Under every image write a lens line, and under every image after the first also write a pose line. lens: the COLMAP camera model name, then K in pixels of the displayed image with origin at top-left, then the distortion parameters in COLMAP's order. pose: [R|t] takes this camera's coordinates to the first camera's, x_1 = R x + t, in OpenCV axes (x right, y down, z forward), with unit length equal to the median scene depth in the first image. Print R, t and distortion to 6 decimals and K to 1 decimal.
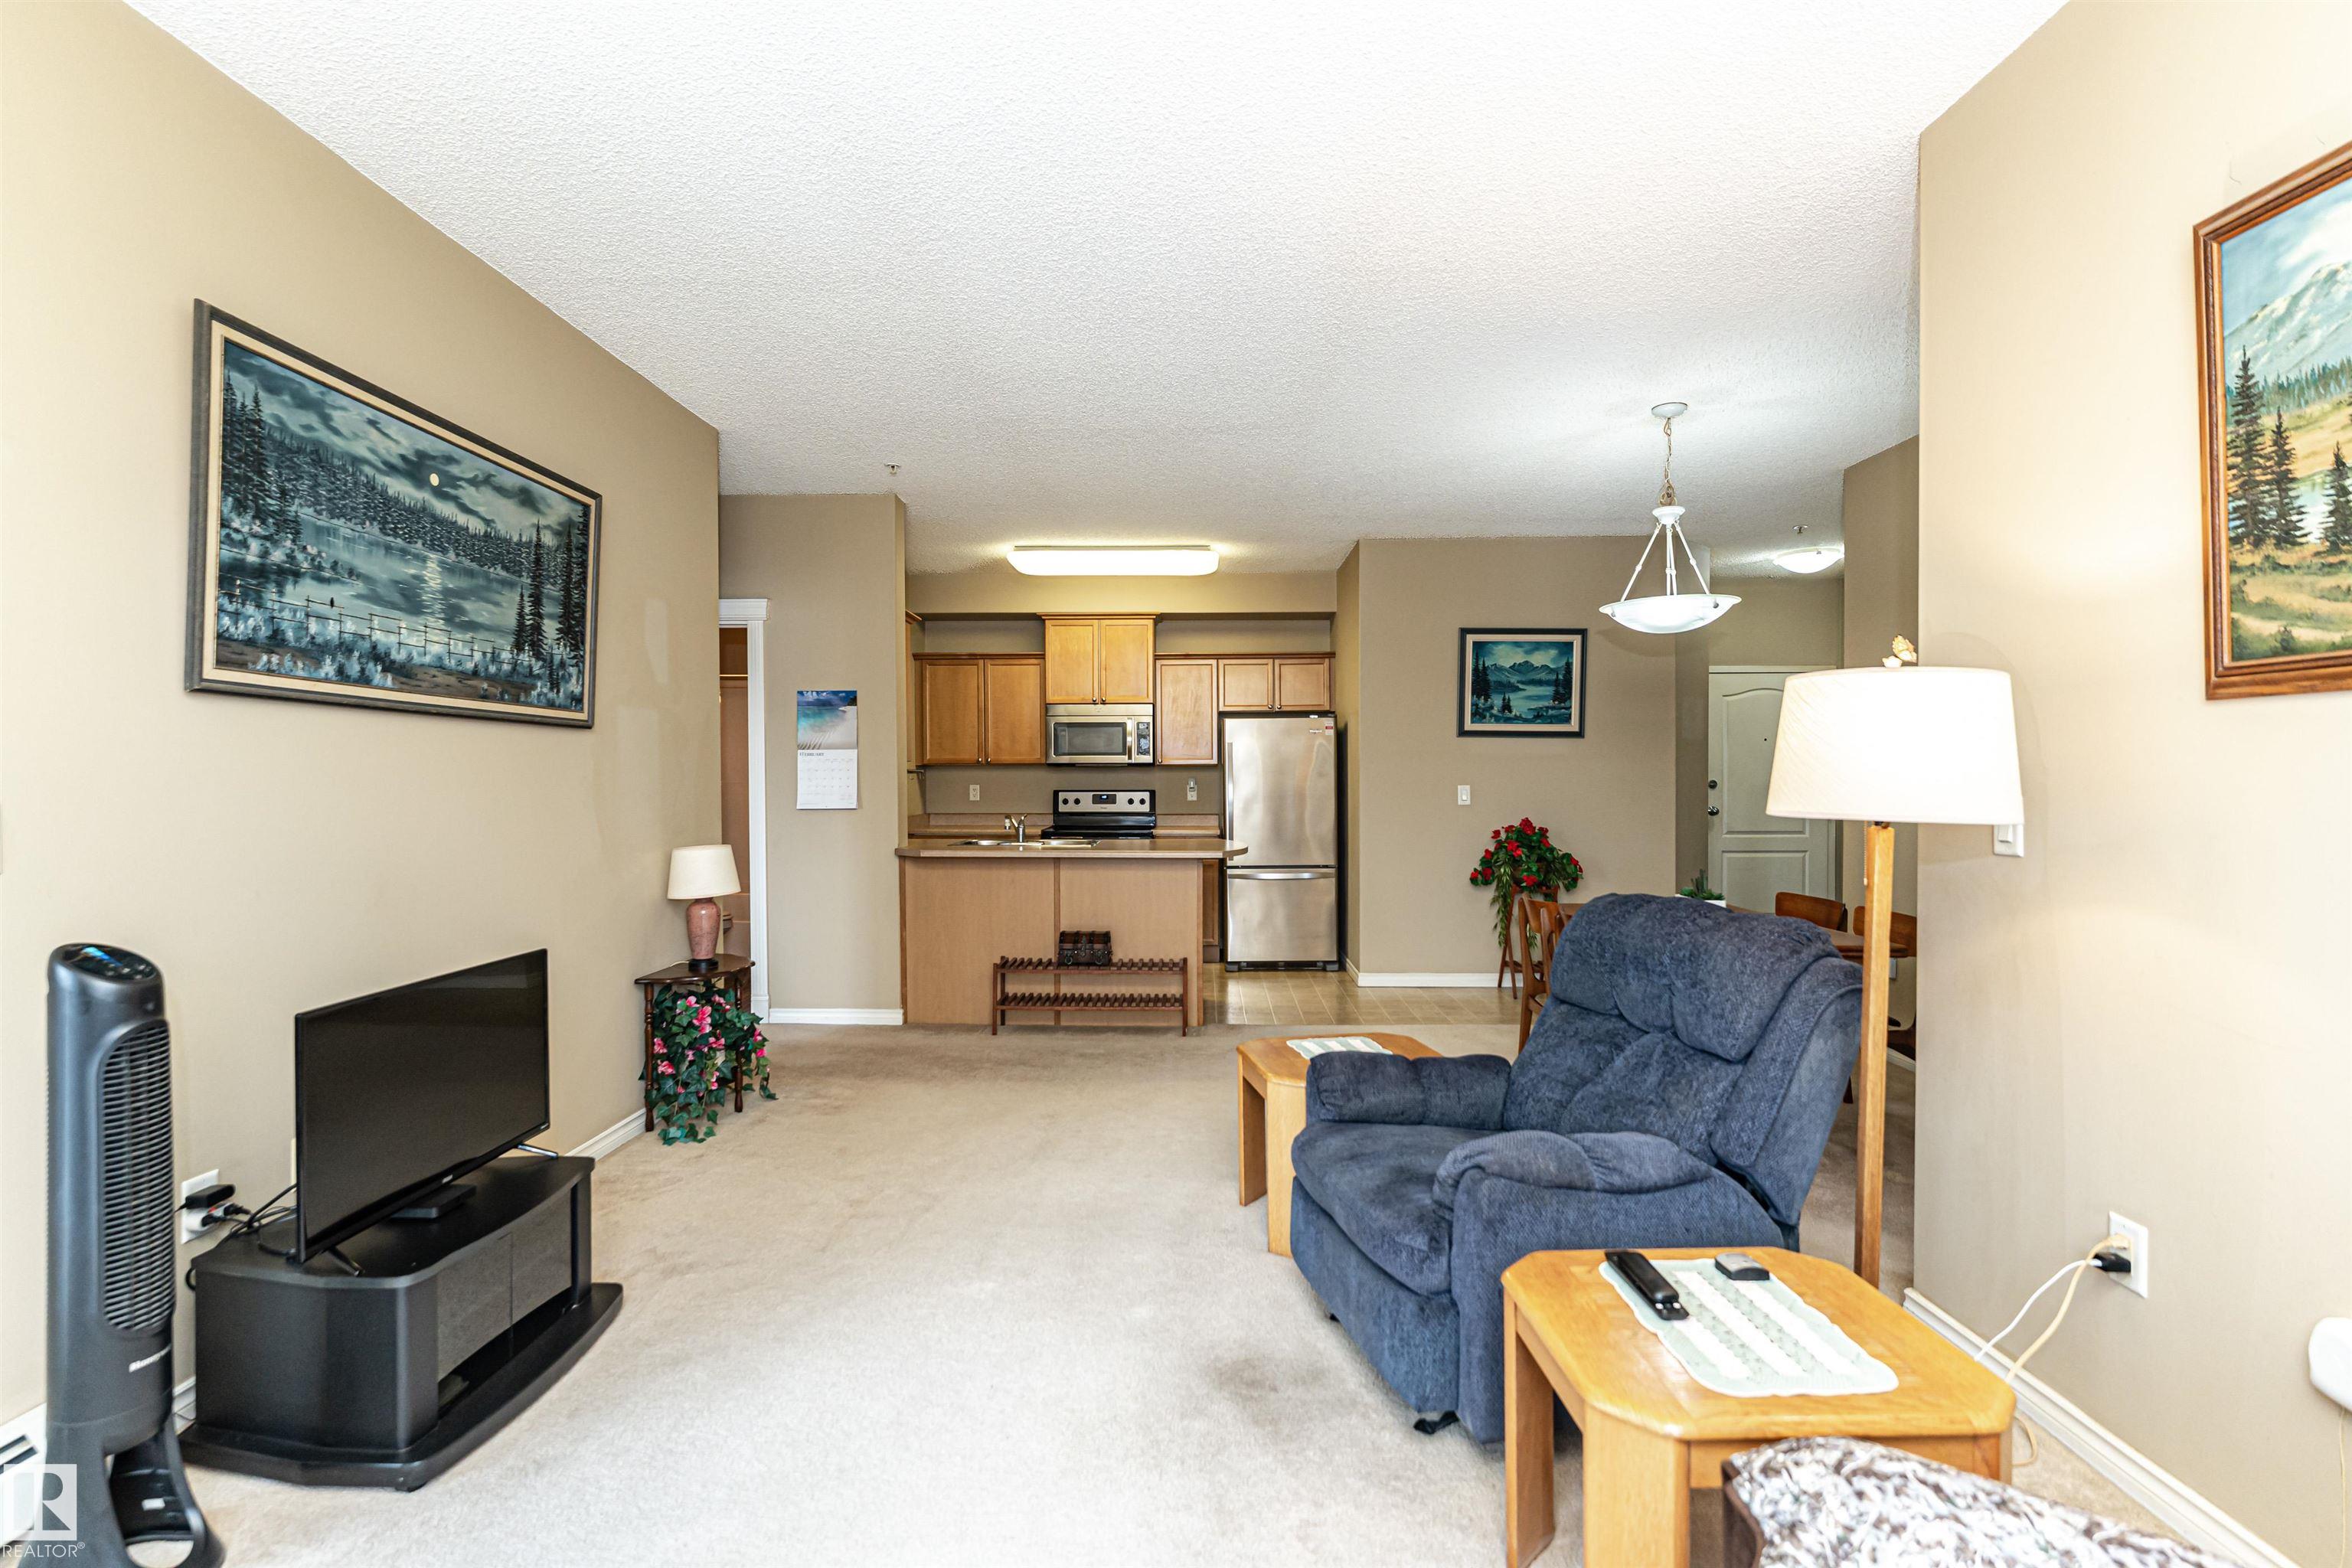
lens RADIAL K [[1083.2, 0, 1217.3], [0, 1083.2, 783.9], [0, 0, 1]] dist [0.005543, -0.003329]
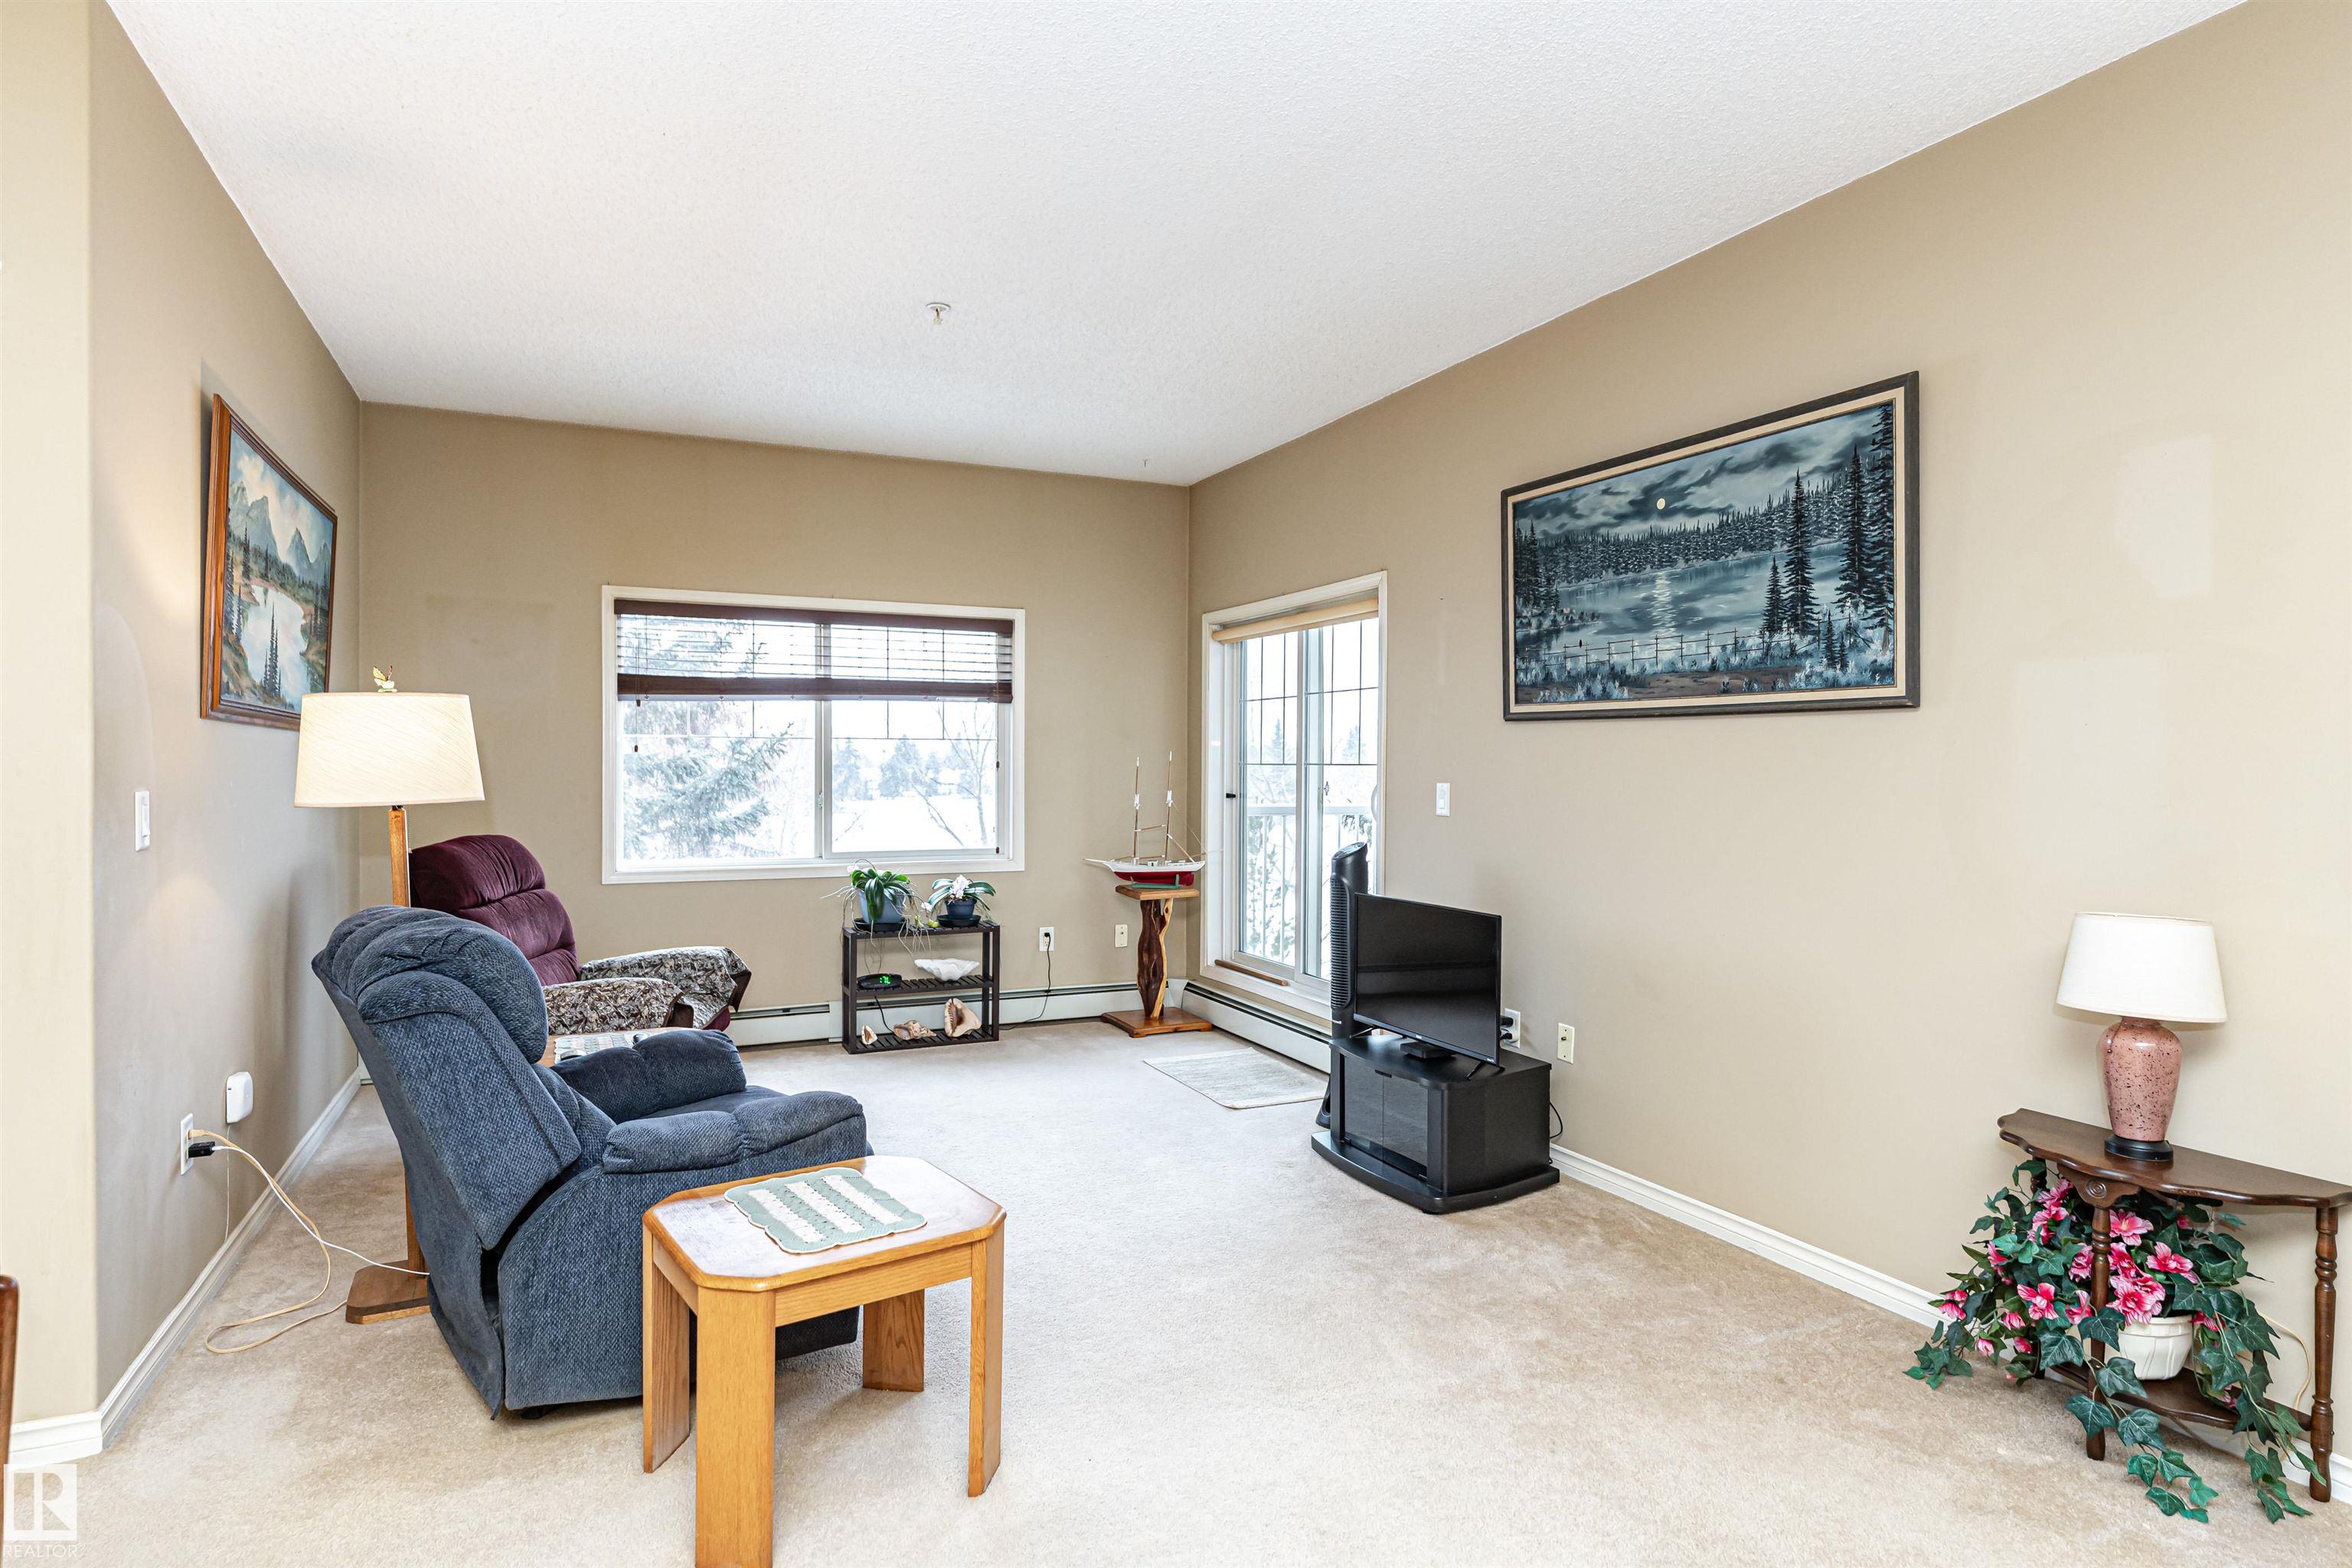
lens RADIAL K [[1297.0, 0, 1162.6], [0, 1297.0, 785.4], [0, 0, 1]] dist [0.008239, 0.001039]
pose [[-0.920890, 0.005597, -0.389781, 0.217667], [-0.003518, 0.999737, 0.022667, -0.017911], [0.389806, 0.022245, -0.920628, 1.671273]]
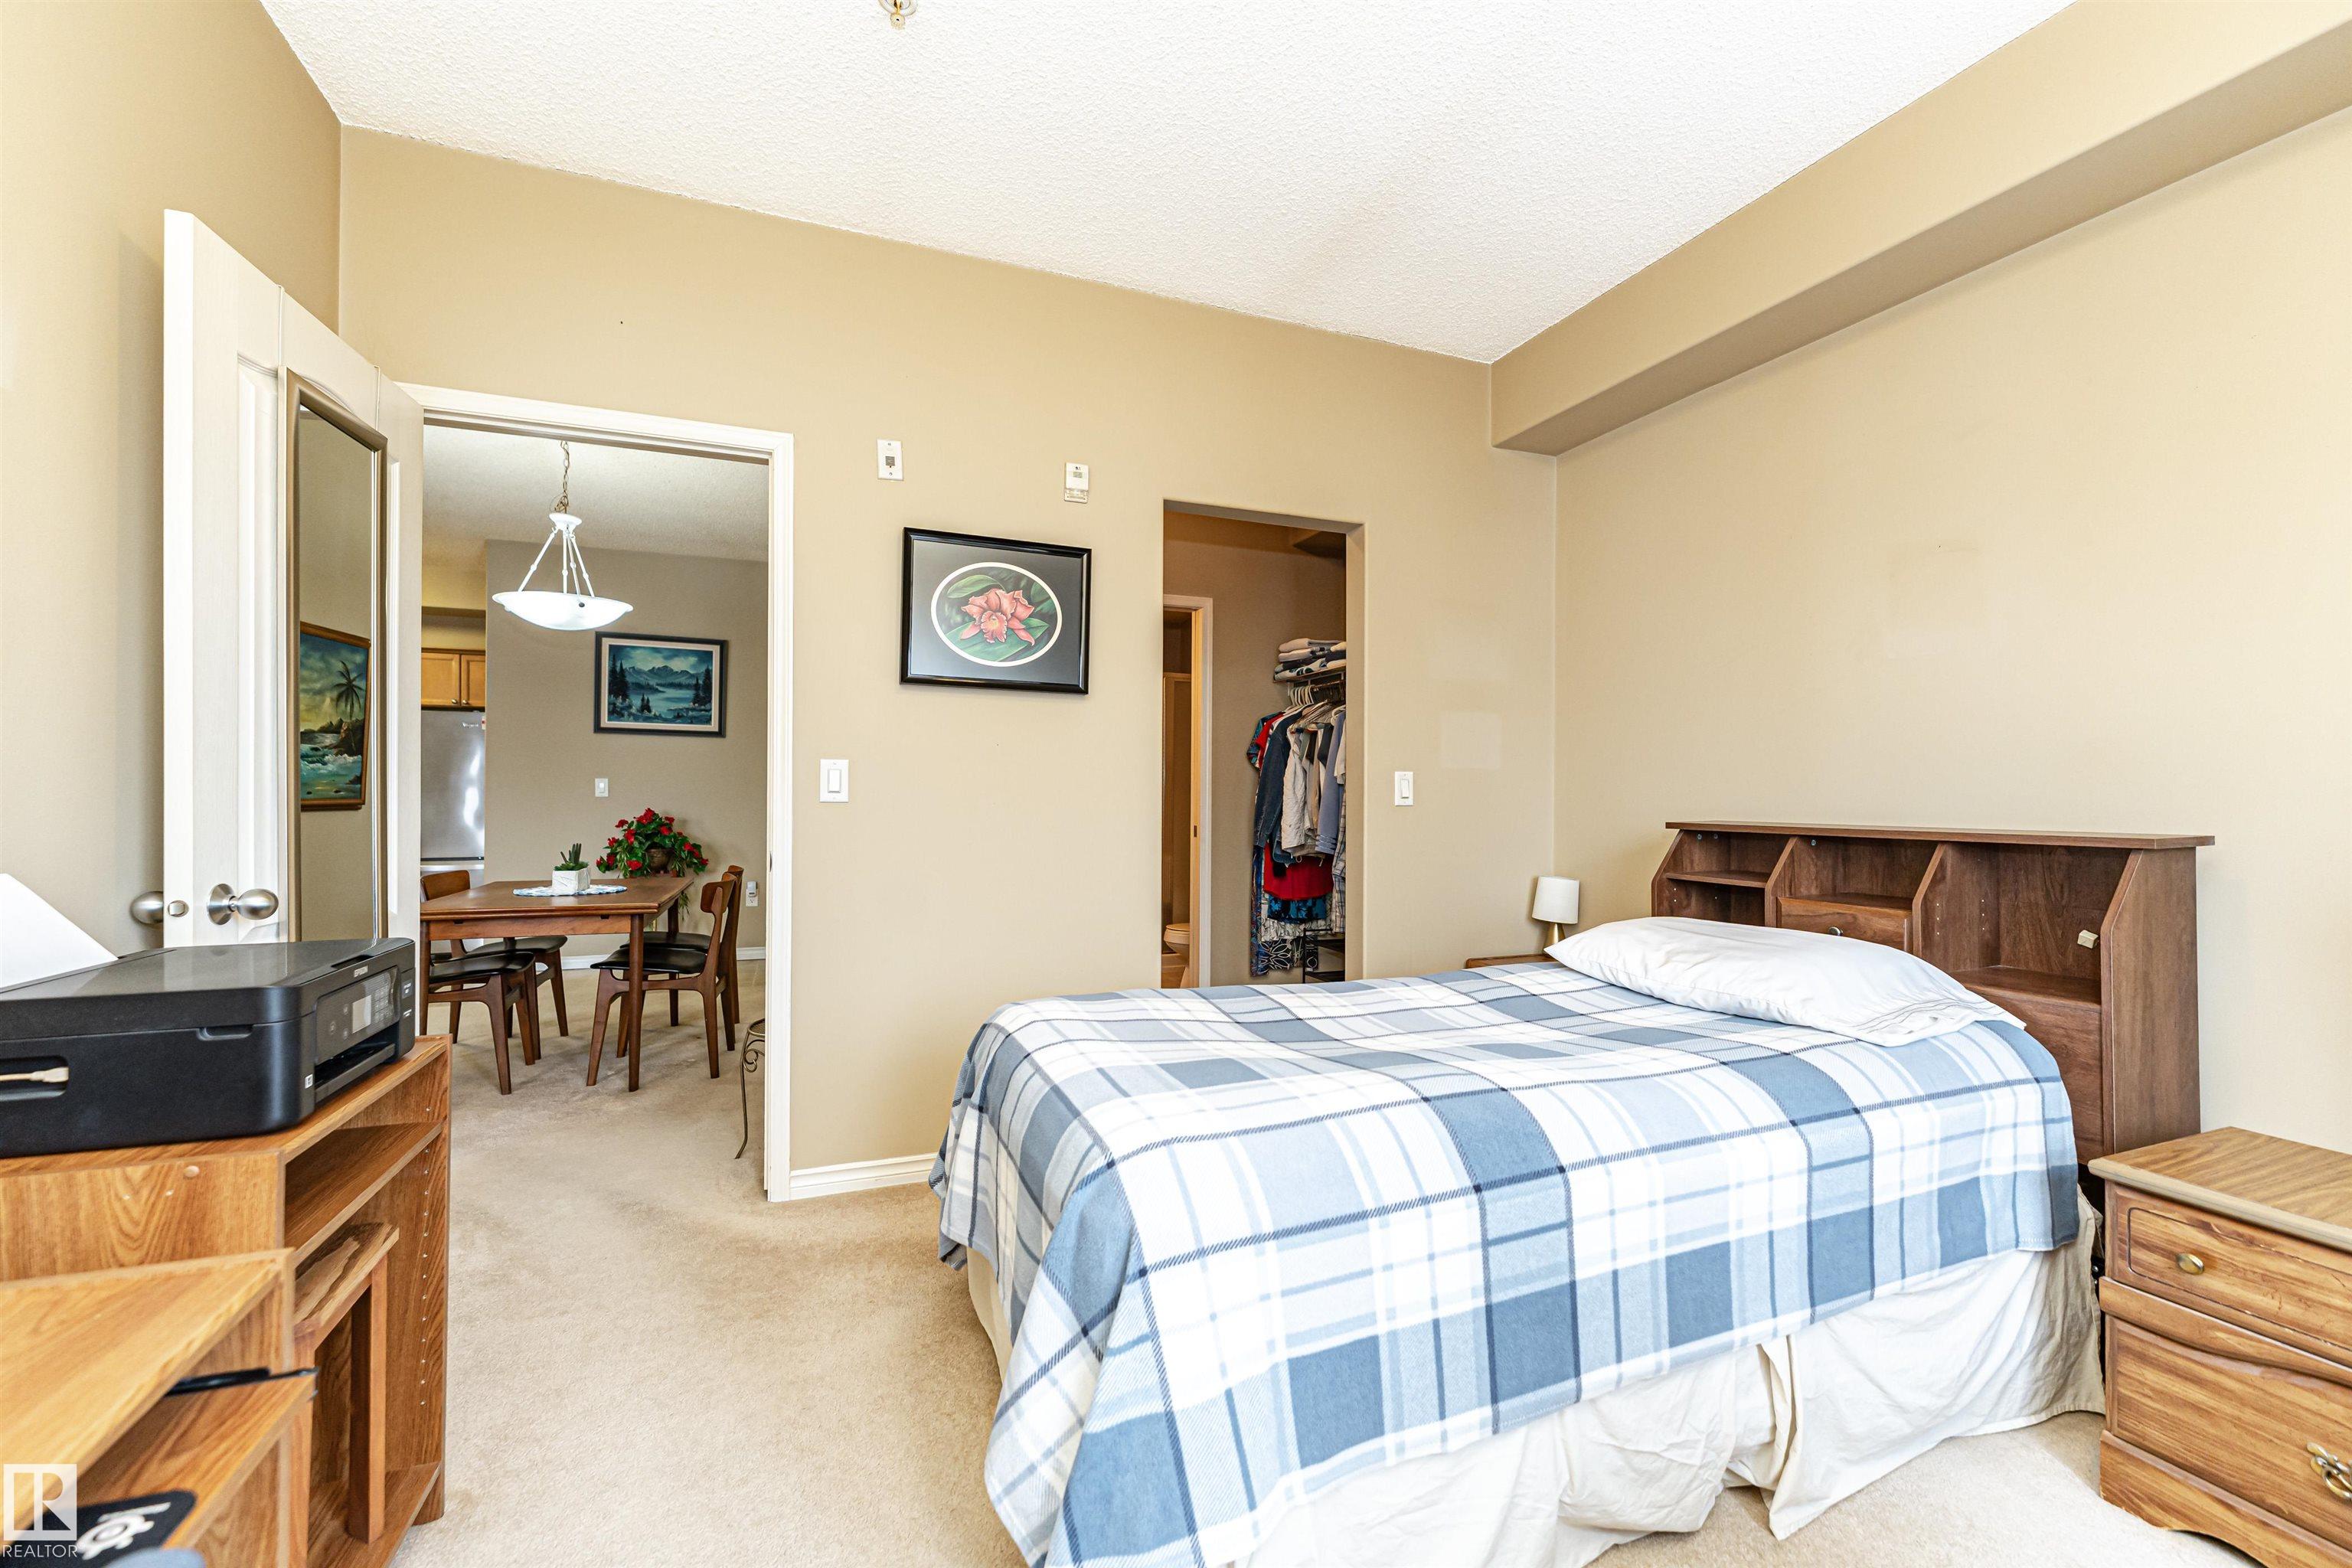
lens RADIAL K [[965.0, 0, 1200.7], [0, 965.0, 784.6], [0, 0, 1]] dist [0.002511, 0.000159]
pose [[0.929563, 0.011564, 0.368482, 0.899800], [-0.002778, 0.999699, -0.024366, 0.061263], [-0.368653, 0.021626, 0.929316, -0.225104]]
